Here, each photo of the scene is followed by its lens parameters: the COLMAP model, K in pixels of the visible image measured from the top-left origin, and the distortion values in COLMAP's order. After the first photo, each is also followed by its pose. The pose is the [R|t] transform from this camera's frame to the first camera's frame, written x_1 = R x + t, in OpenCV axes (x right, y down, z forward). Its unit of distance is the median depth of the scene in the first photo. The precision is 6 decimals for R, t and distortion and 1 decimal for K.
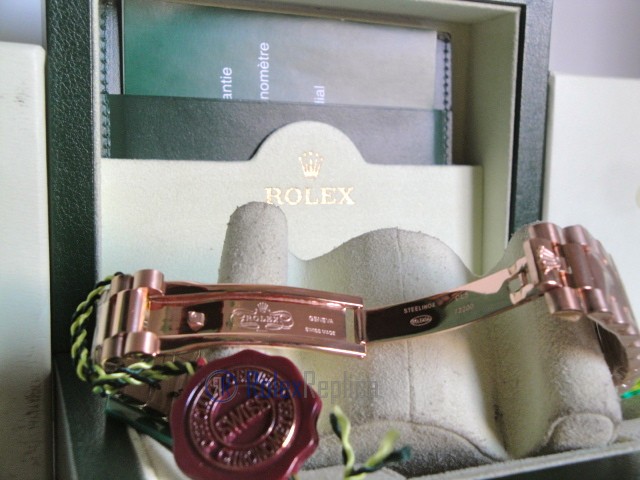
lens RADIAL K [[695.6, 0, 320.0], [0, 695.6, 240.0], [0, 0, 1]] dist [-0.022883, 0.008884]
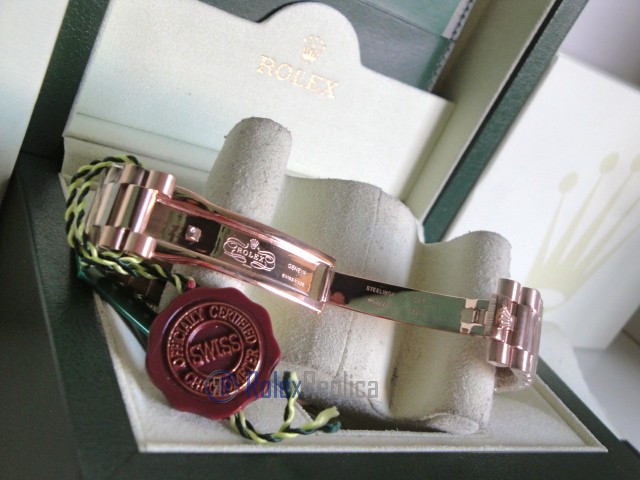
lens RADIAL K [[687.2, 0, 320.0], [0, 687.2, 240.0], [0, 0, 1]] dist [0.006390, 0.013294]
pose [[0.904490, 0.356069, 0.234762, -0.245547], [-0.411320, 0.873793, 0.259427, -0.231823], [-0.112760, -0.331211, 0.936795, -0.016945]]
